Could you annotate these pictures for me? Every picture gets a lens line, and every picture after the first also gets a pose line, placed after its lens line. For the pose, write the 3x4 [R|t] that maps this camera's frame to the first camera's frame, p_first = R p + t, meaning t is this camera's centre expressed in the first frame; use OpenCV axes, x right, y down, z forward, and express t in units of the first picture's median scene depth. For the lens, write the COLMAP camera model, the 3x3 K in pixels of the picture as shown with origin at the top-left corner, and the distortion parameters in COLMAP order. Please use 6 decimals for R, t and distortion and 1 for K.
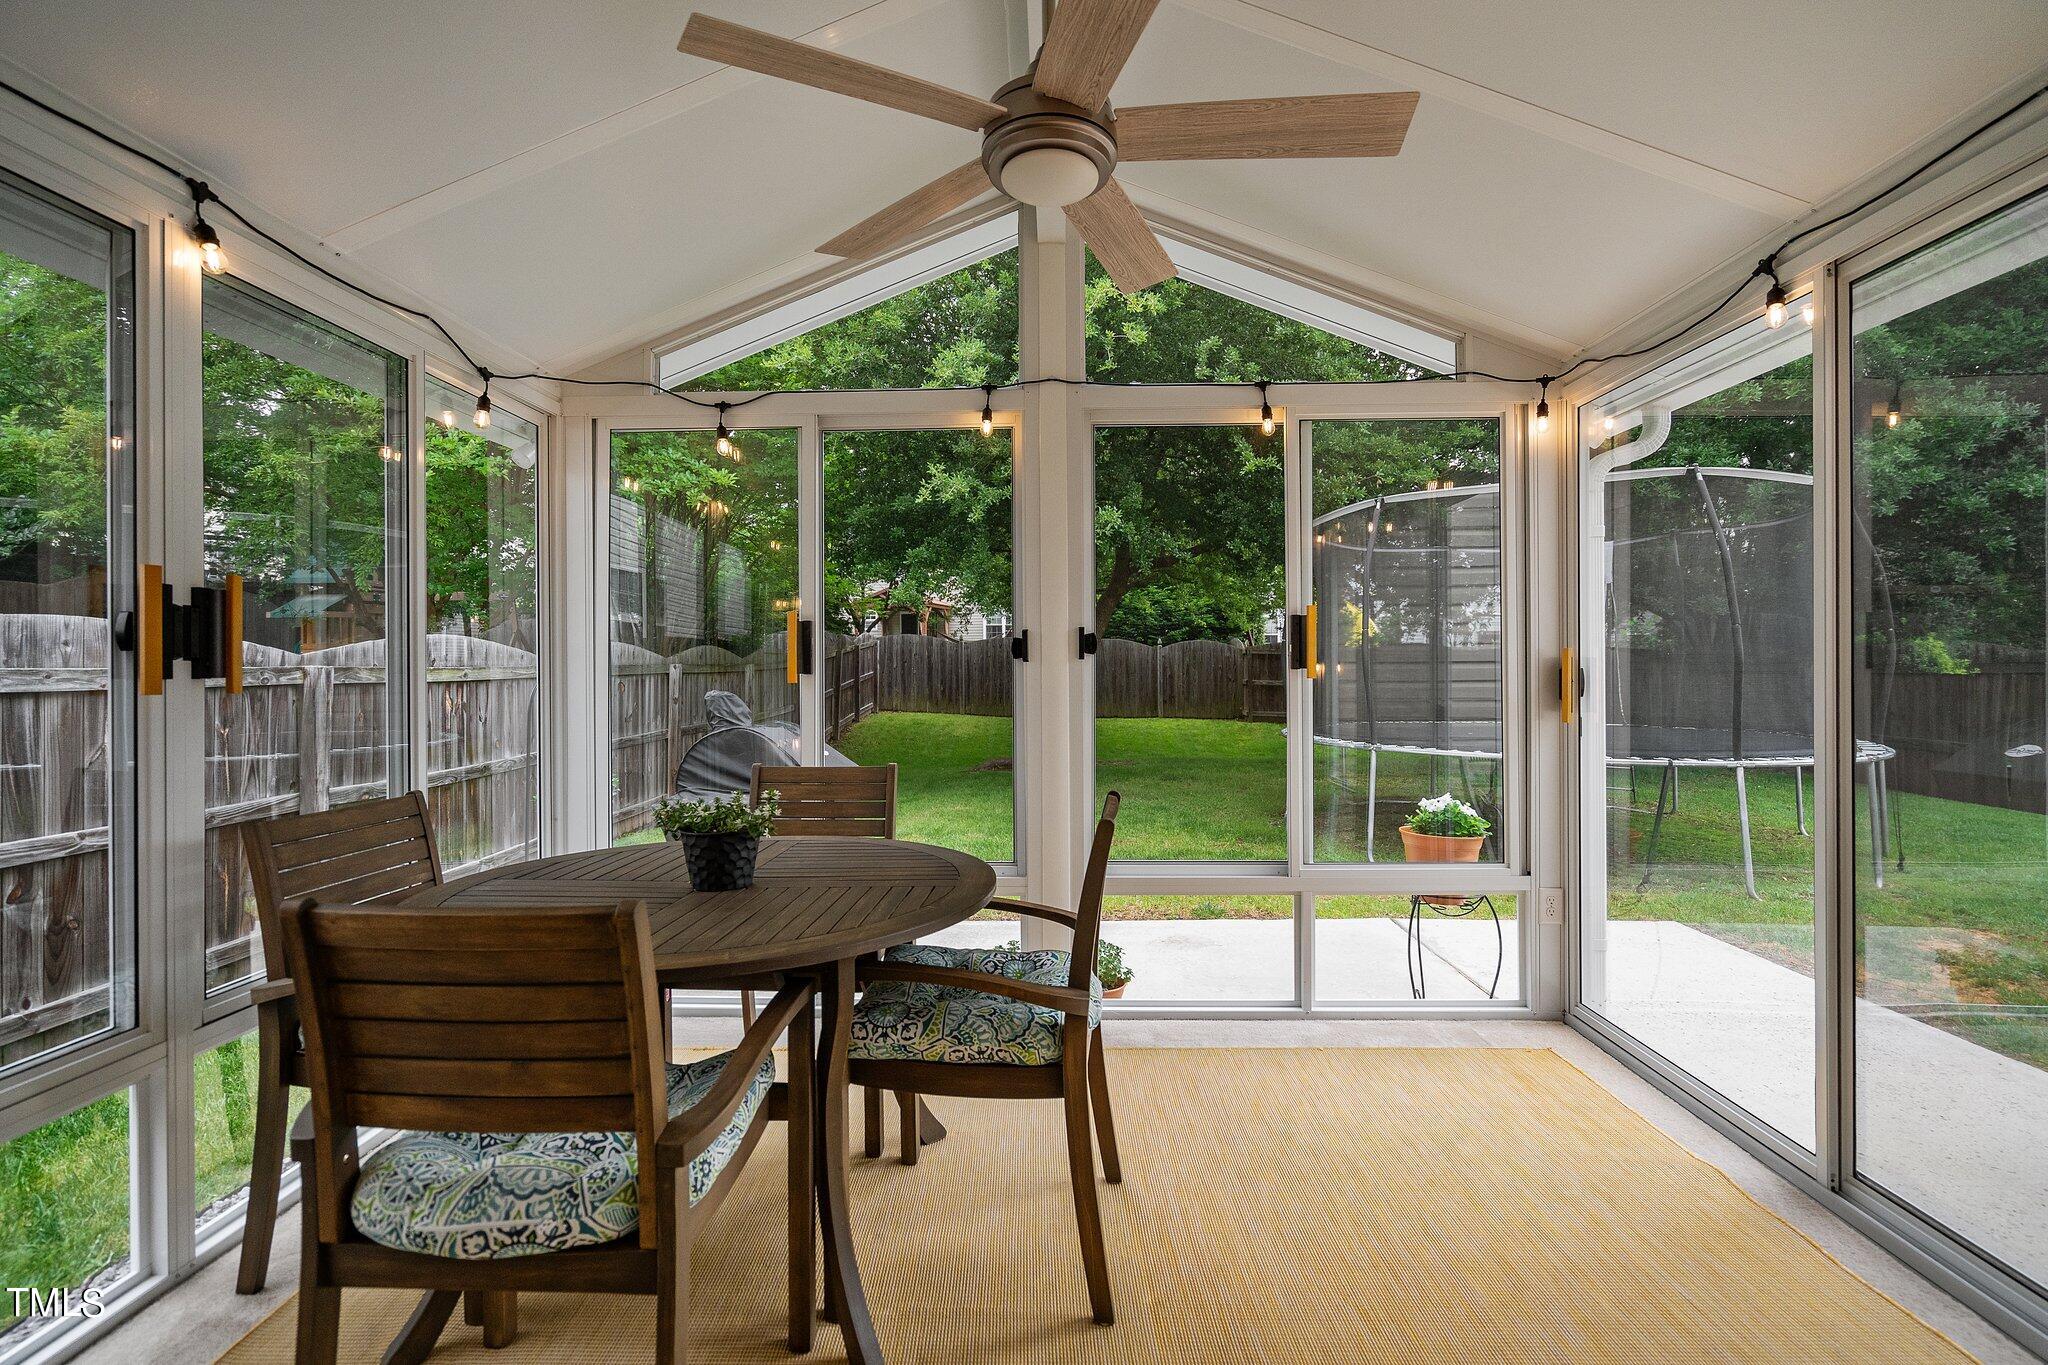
lens RADIAL K [[931.1, 0, 1028.4], [0, 931.1, 671.3], [0, 0, 1]] dist [-0.012575, 0.007426]
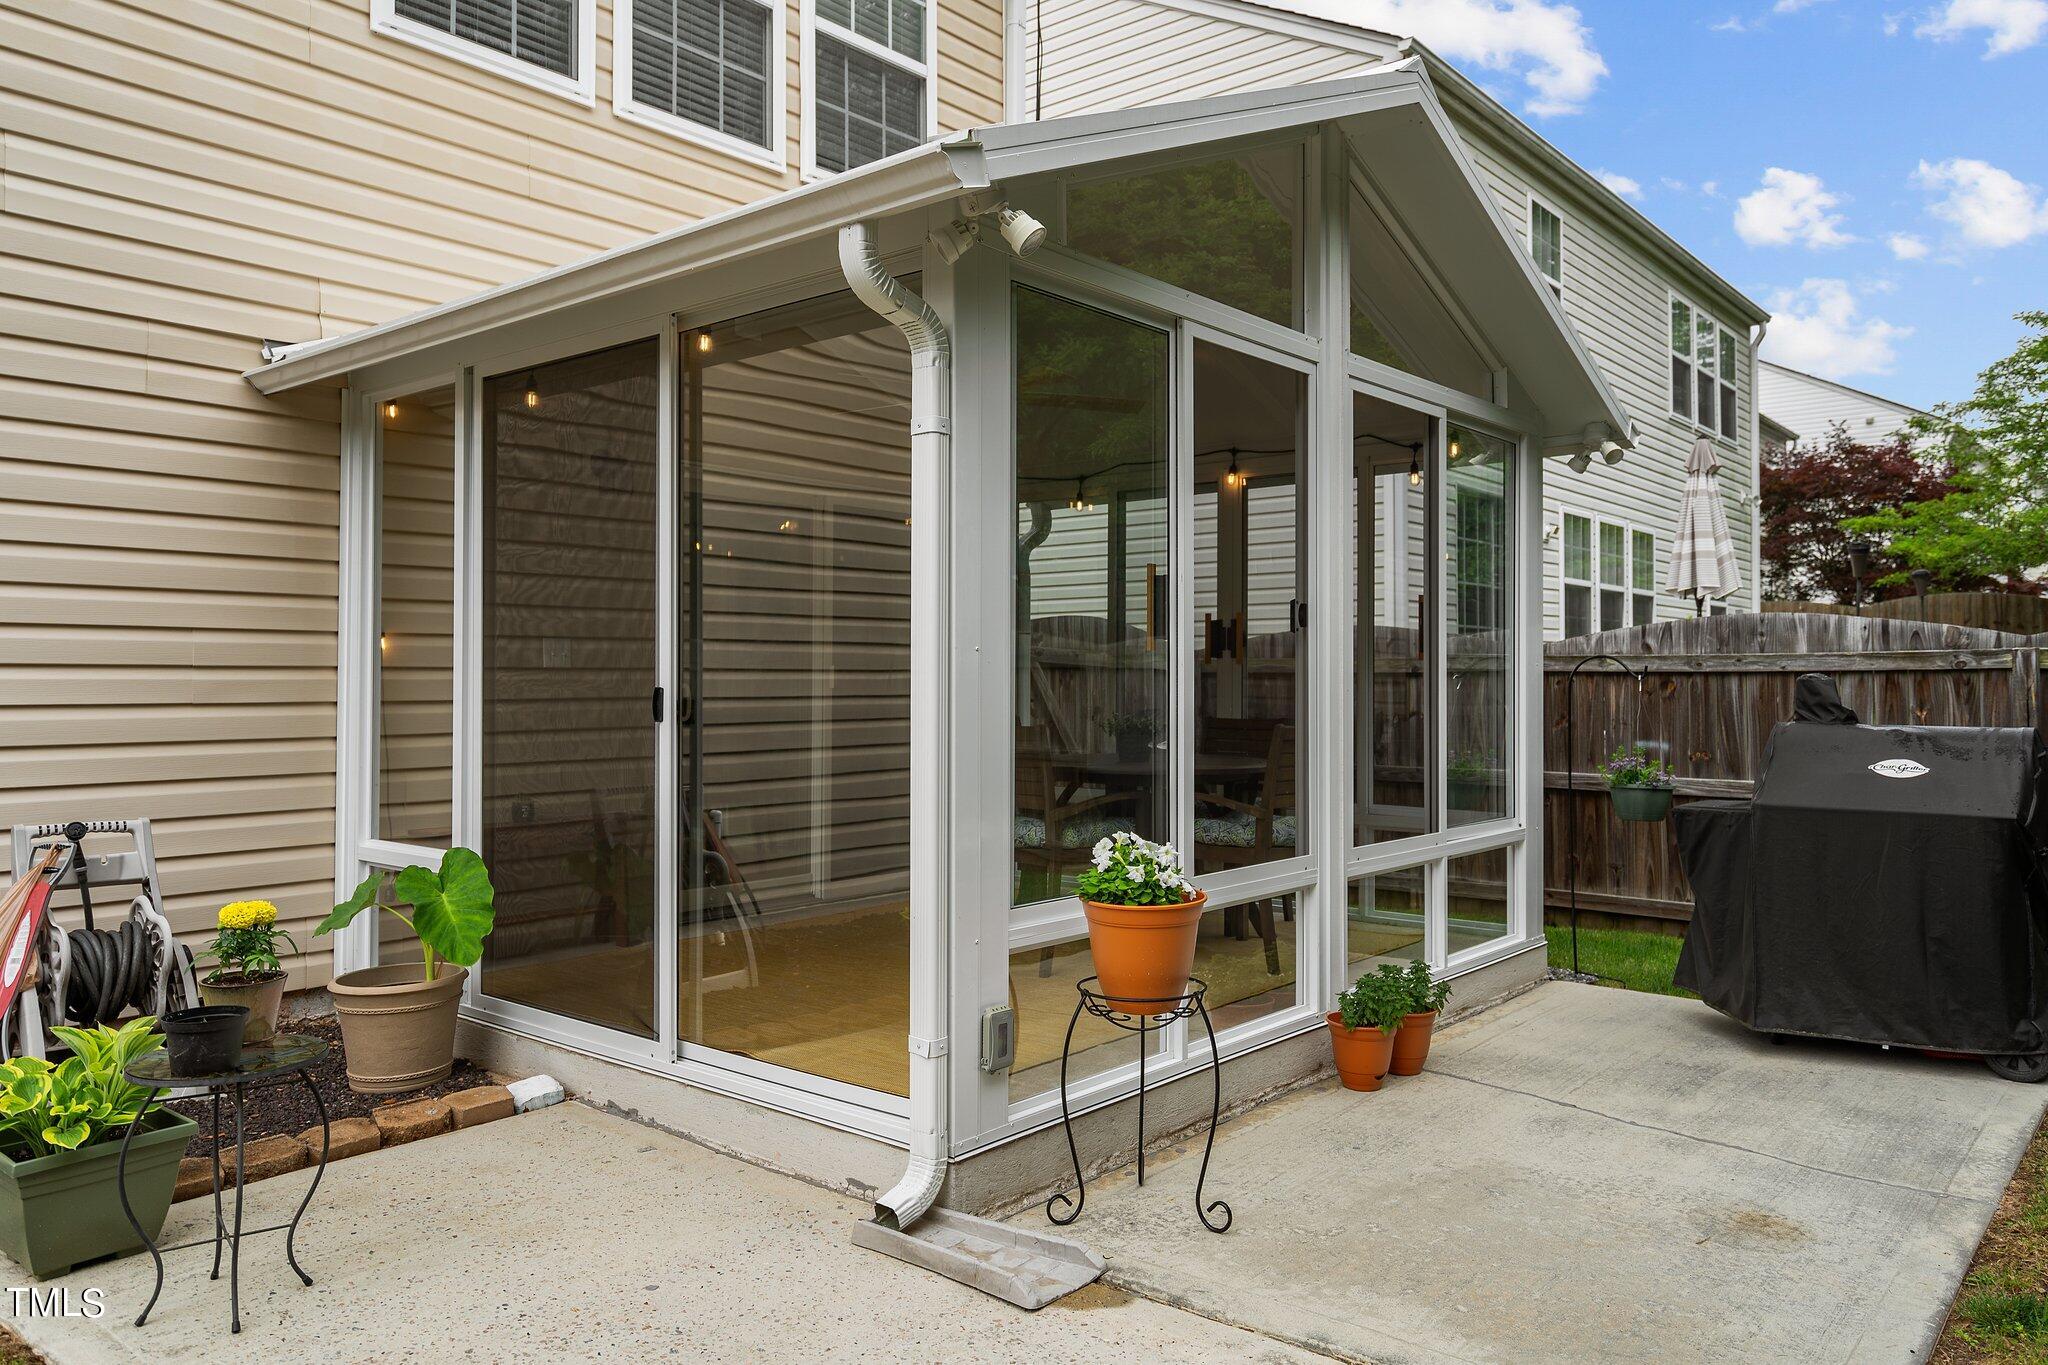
lens RADIAL K [[1446.6, 0, 1024.0], [0, 1446.6, 682.5], [0, 0, 1]] dist [0.000653, -0.000701]
pose [[-0.623161, 0.005942, -0.782071, 1.341110], [0.000230, 0.999972, 0.007414, 0.025015], [0.782093, 0.004440, -0.623145, 1.660912]]
